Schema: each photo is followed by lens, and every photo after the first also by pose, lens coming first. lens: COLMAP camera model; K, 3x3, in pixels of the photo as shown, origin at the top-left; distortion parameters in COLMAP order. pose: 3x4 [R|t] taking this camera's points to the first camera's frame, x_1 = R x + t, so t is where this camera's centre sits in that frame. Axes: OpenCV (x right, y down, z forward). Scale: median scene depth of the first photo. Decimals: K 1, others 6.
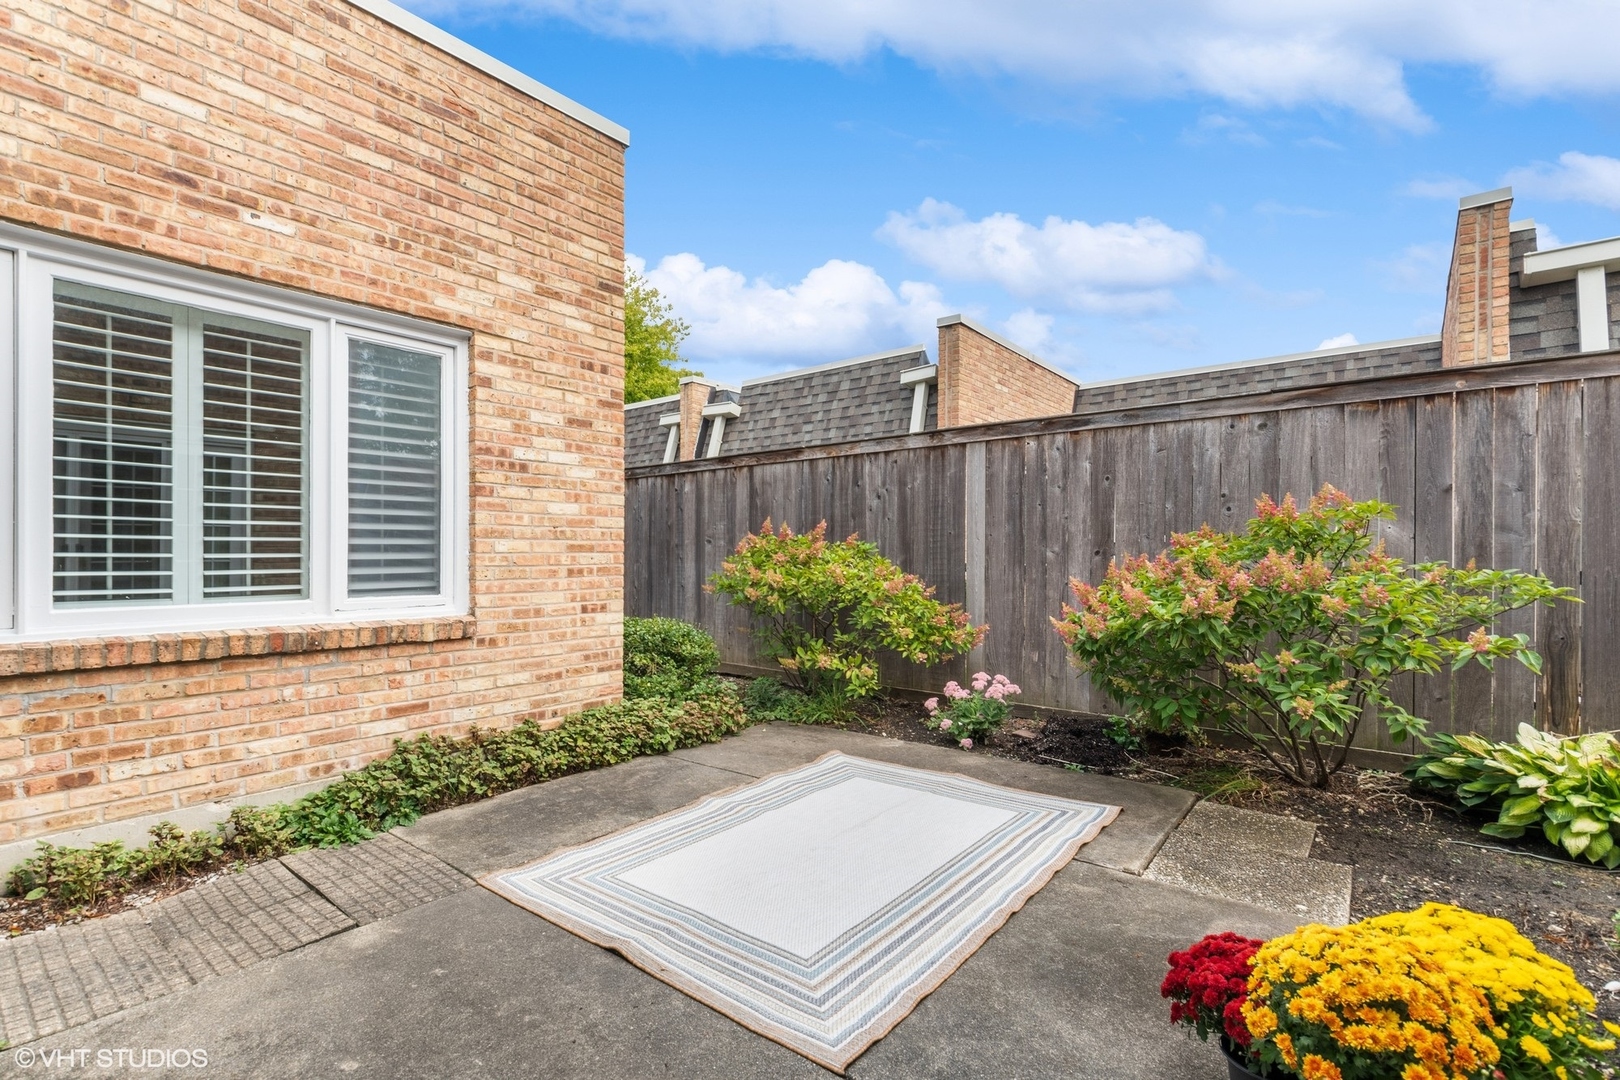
lens RADIAL K [[733.3, 0, 783.0], [0, 733.3, 547.9], [0, 0, 1]] dist [-0.001632, 0.000808]
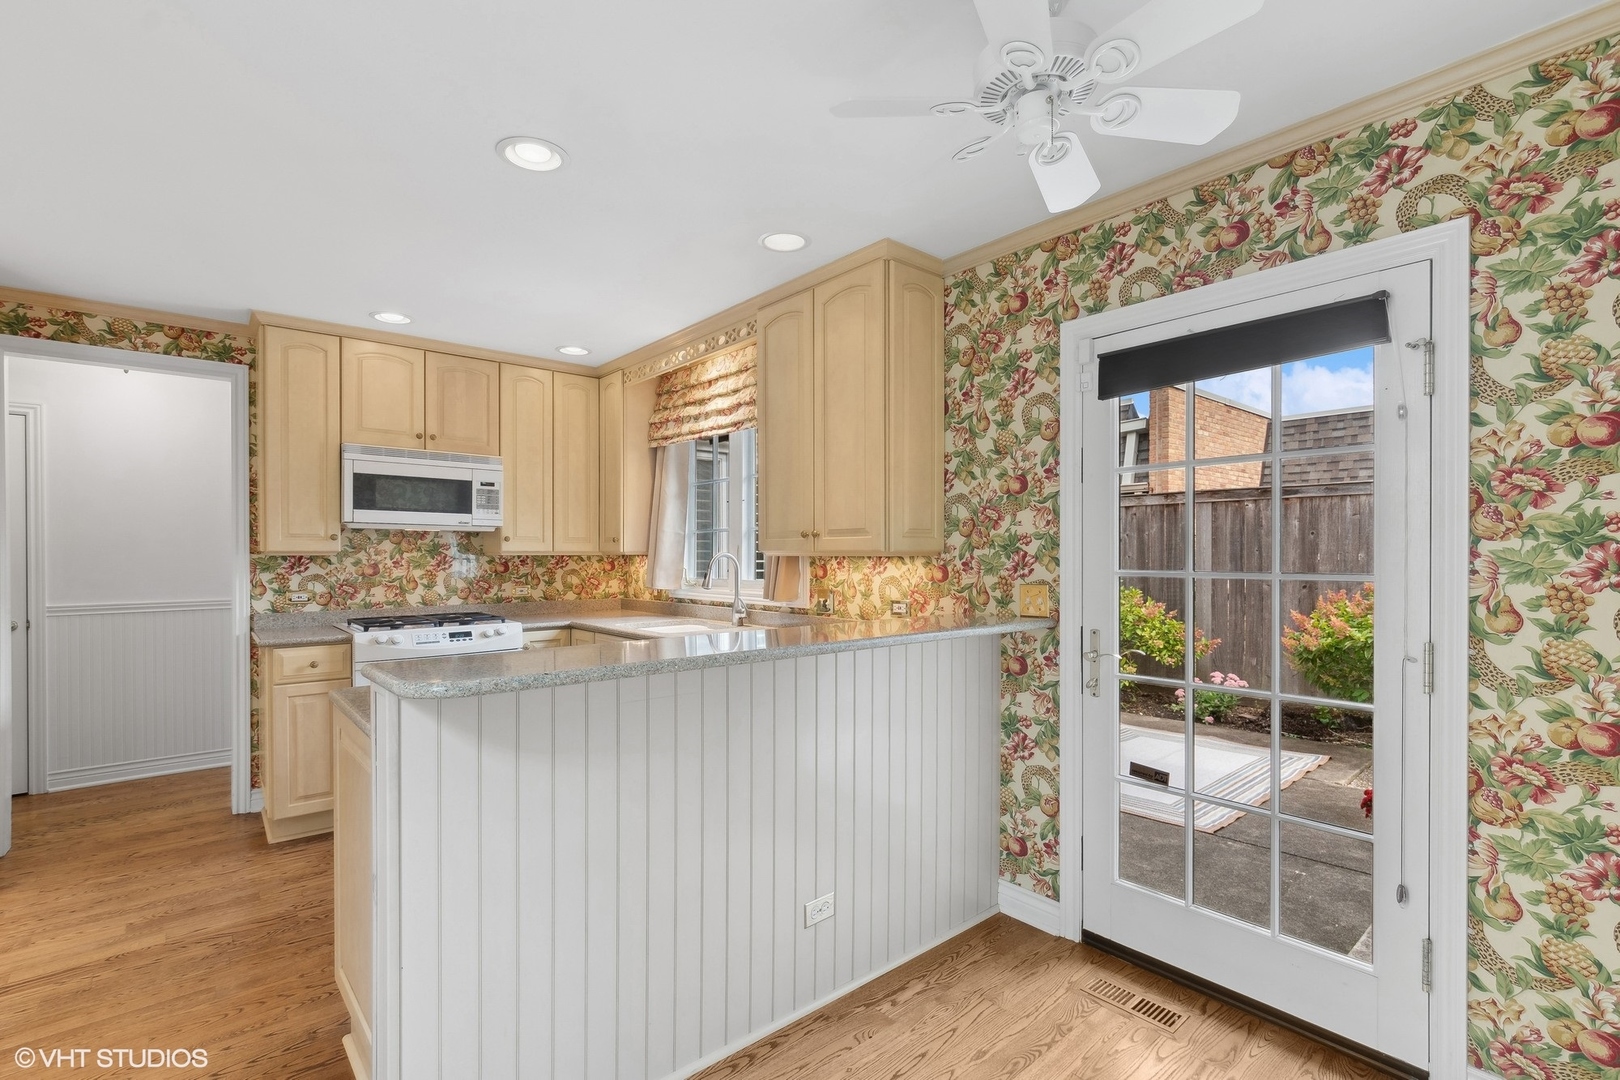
lens RADIAL K [[733.3, 0, 802.1], [0, 733.3, 555.8], [0, 0, 1]] dist [-0.001632, 0.000808]
pose [[0.986264, -0.008628, -0.164952, -0.272578], [0.010601, 0.999882, 0.011086, -0.076400], [0.164837, -0.012682, 0.986239, -0.509499]]
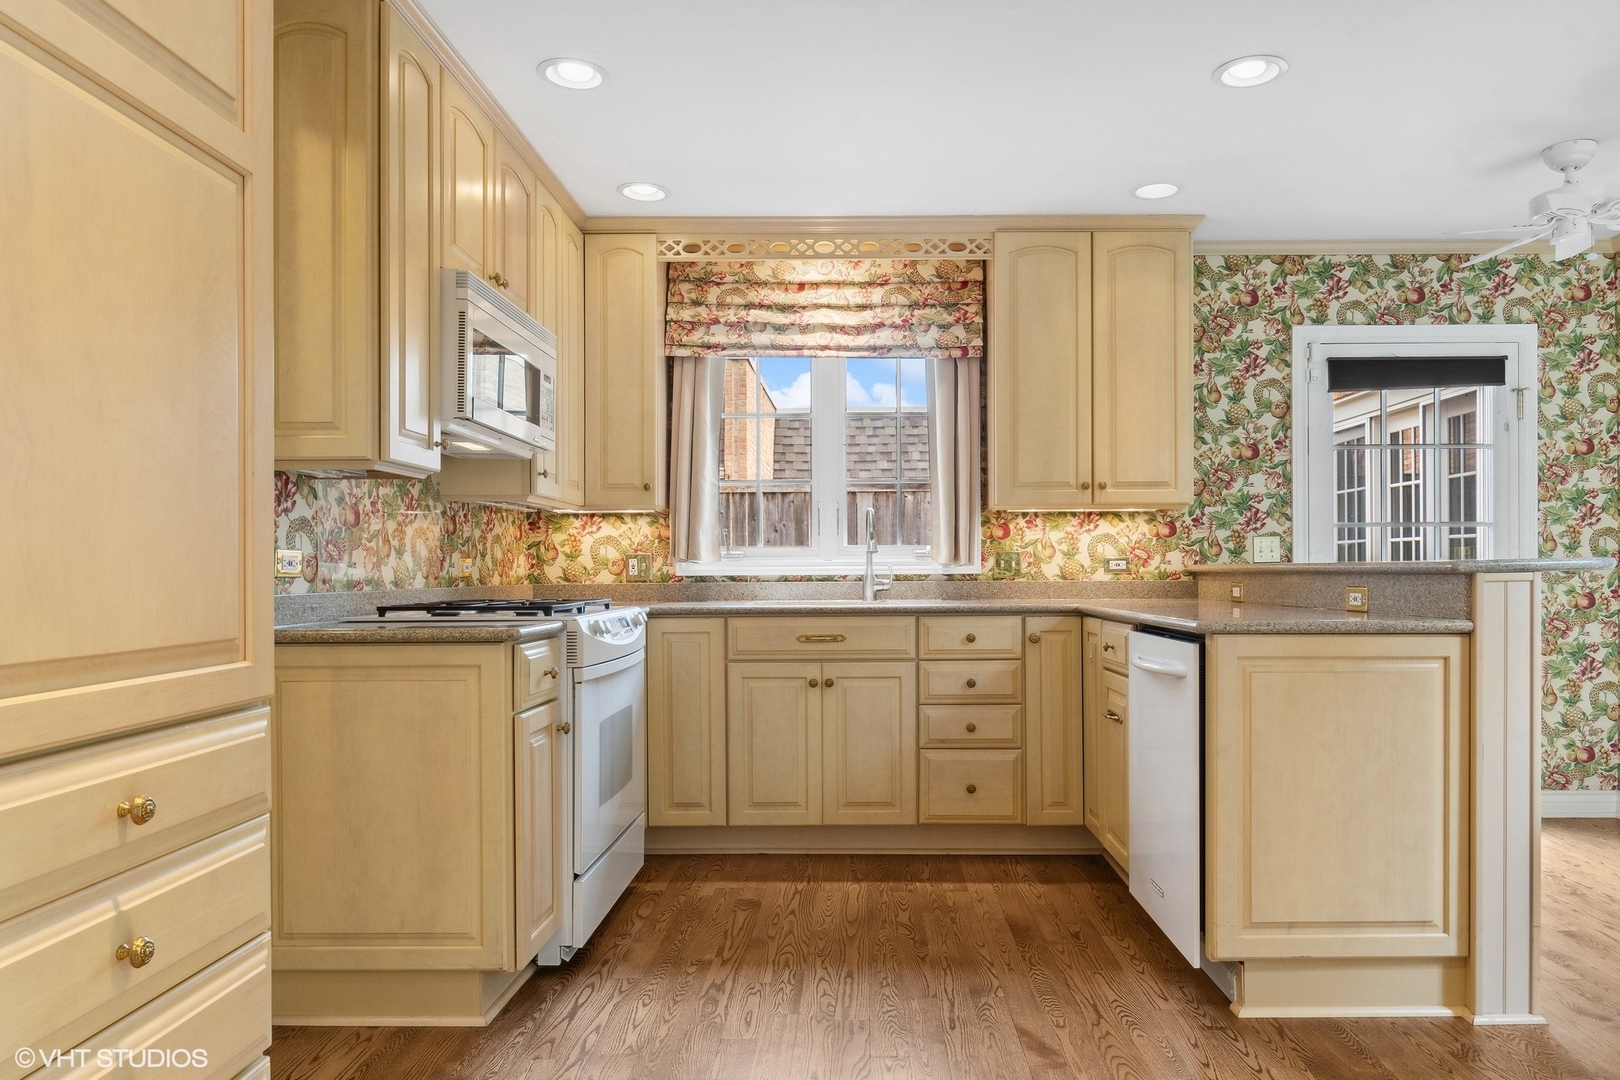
lens RADIAL K [[1022.8, 0, 884.4], [0, 1022.8, 556.5], [0, 0, 1]] dist [0.007153, 0.004043]
pose [[0.756426, -0.004269, 0.654066, -0.982762], [0.005350, 0.999986, 0.000338, -0.034939], [-0.654058, 0.003244, 0.756438, -0.420692]]
